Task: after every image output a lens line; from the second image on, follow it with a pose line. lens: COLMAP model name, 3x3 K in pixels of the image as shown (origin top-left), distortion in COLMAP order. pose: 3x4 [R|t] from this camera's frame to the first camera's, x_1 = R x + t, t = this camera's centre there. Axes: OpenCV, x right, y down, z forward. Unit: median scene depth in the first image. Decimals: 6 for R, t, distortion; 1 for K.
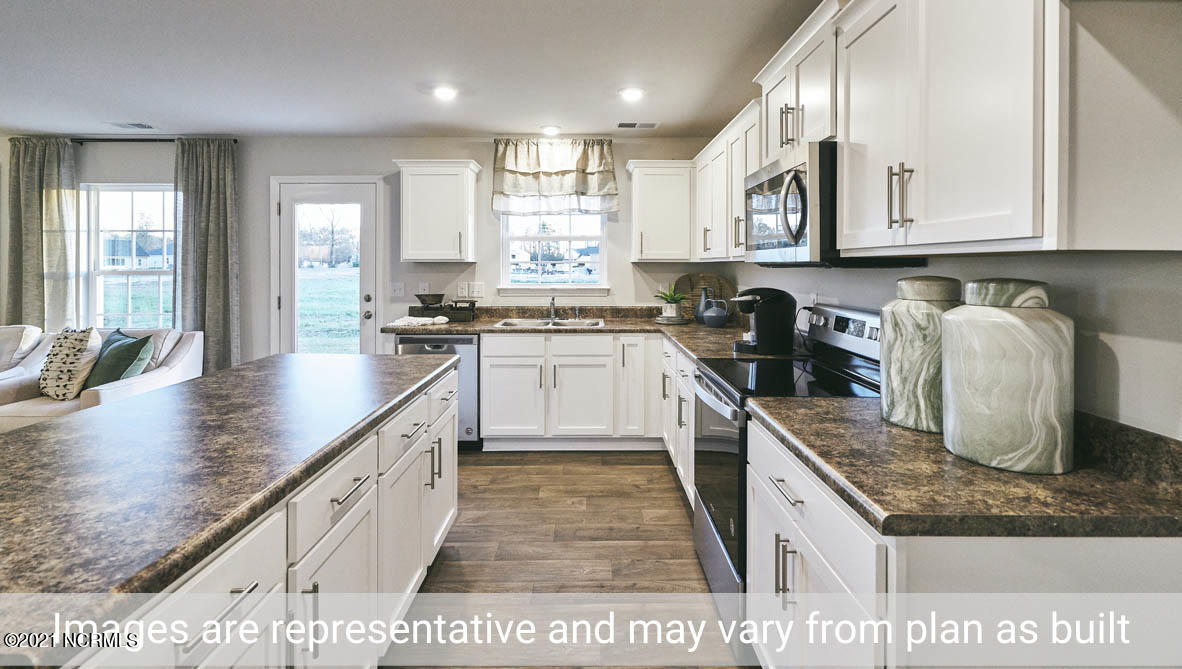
lens RADIAL K [[540.8, 0, 594.6], [0, 540.8, 269.0], [0, 0, 1]] dist [-0.020425, 0.000107]
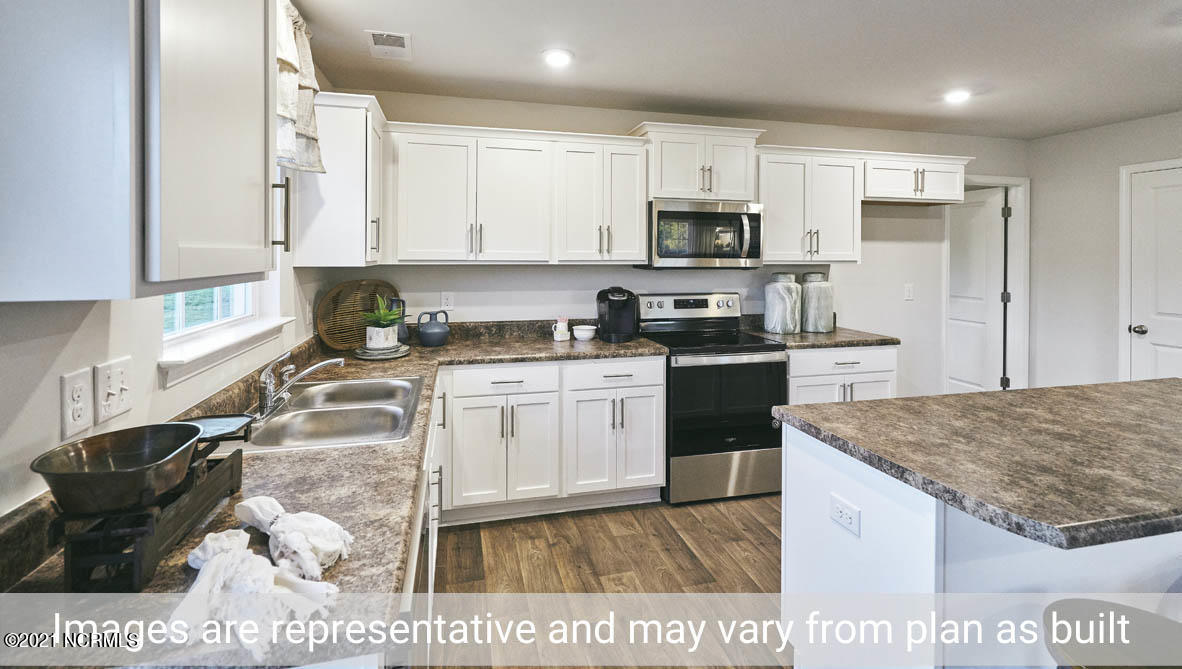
lens RADIAL K [[540.8, 0, 594.6], [0, 540.8, 269.0], [0, 0, 1]] dist [-0.020425, 0.000107]
pose [[-0.241837, -0.046268, 0.969213, -0.548684], [-0.004016, 0.998902, 0.046683, -0.039805], [-0.970309, 0.007397, -0.241757, 0.878716]]
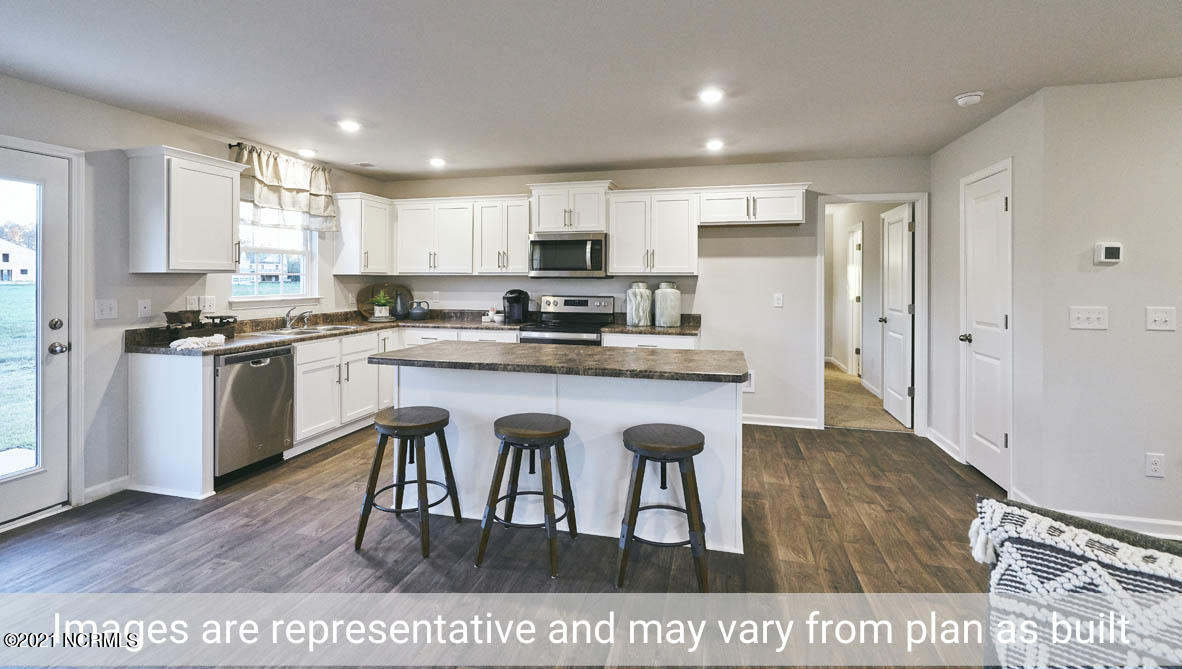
lens RADIAL K [[518.0, 0, 602.2], [0, 518.0, 280.0], [0, 0, 1]] dist [-0.002548, 0.007592]
pose [[0.257389, -0.003460, 0.966302, -0.898327], [0.003484, 0.999990, 0.002653, -0.001757], [-0.966302, 0.002684, 0.257398, 0.156359]]
